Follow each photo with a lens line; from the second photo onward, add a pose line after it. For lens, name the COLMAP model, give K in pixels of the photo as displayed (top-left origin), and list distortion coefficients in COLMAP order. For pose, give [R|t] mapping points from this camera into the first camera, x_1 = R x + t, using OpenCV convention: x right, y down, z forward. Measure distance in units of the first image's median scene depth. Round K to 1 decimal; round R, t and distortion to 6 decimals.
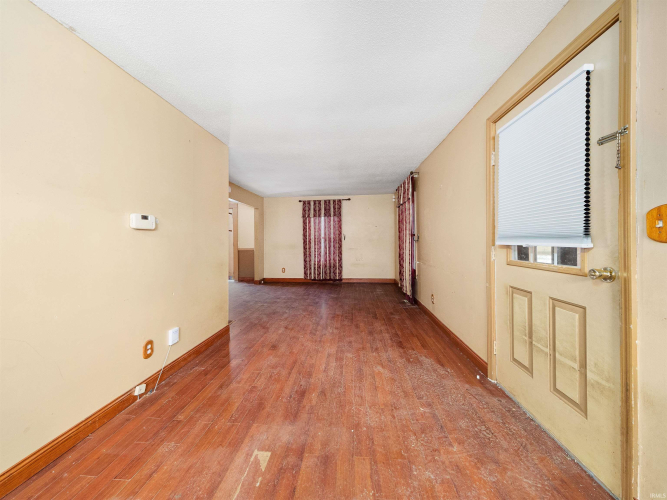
lens RADIAL K [[243.4, 0, 328.6], [0, 243.4, 241.2], [0, 0, 1]] dist [0.023957, -0.008247]
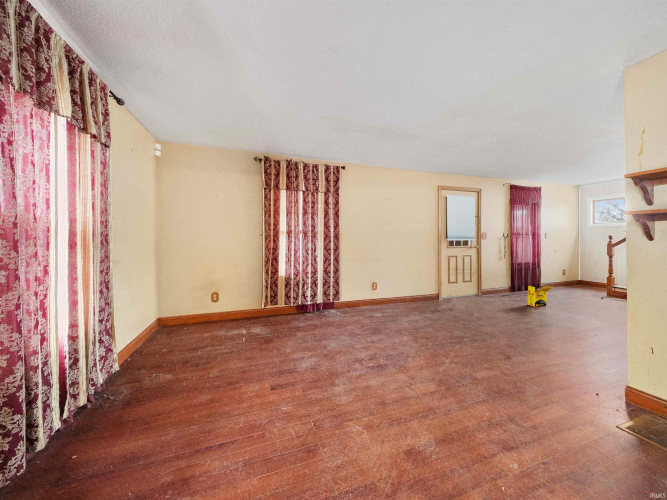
lens RADIAL K [[243.4, 0, 328.6], [0, 243.4, 241.2], [0, 0, 1]] dist [0.023957, -0.008247]
pose [[-0.406594, 0.001368, 0.913608, -0.859931], [0.004490, 0.999990, 0.000501, 0.012837], [-0.913598, 0.004306, -0.406596, 2.456939]]
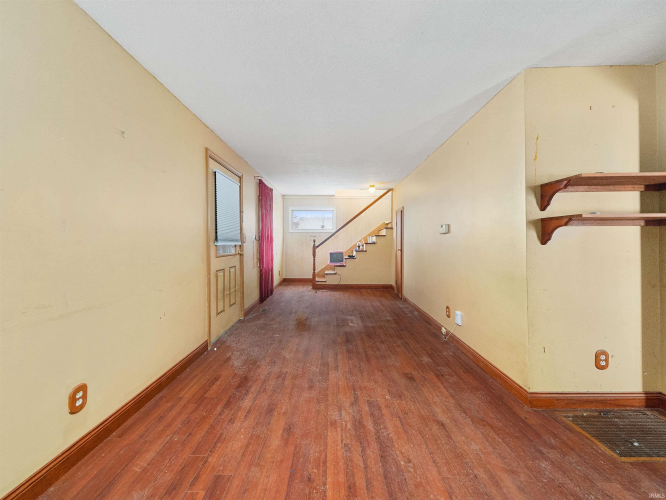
lens RADIAL K [[243.0, 0, 328.1], [0, 243.0, 241.2], [0, 0, 1]] dist [0.023957, -0.008247]
pose [[-0.996326, 0.006992, -0.085356, 0.112600], [0.007104, 0.999974, -0.001007, -0.001950], [0.085347, -0.001609, -0.996350, 2.019475]]
